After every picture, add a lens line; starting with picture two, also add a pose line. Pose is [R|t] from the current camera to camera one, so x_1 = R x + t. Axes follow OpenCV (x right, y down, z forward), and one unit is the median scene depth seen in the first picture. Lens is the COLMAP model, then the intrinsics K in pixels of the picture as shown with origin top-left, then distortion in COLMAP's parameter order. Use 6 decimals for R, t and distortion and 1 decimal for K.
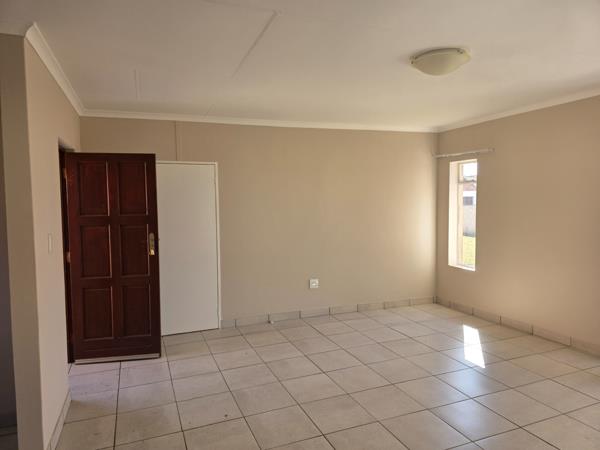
lens RADIAL K [[400.9, 0, 298.3], [0, 400.9, 222.4], [0, 0, 1]] dist [0.061138, -0.038504]
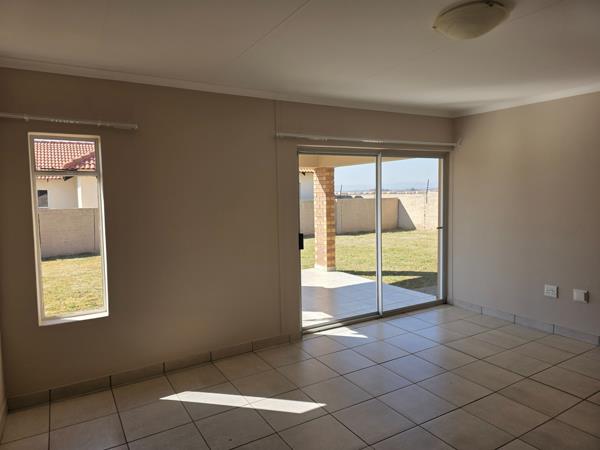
lens RADIAL K [[400.9, 0, 298.5], [0, 400.9, 225.5], [0, 0, 1]] dist [0.061138, -0.038504]
pose [[-0.155372, -0.049947, 0.986593, -0.240315], [0.069381, 0.995703, 0.061334, -0.038817], [-0.985417, 0.077981, -0.151239, 0.870782]]
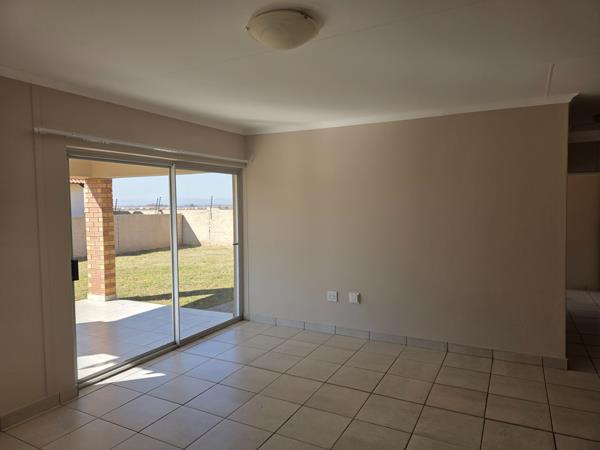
lens RADIAL K [[400.9, 0, 302.4], [0, 400.9, 226.8], [0, 0, 1]] dist [0.061138, -0.038504]
pose [[-0.643040, -0.005666, 0.765812, -0.235667], [0.066299, 0.995807, 0.063038, -0.038953], [-0.762957, 0.091309, -0.639968, 0.871121]]
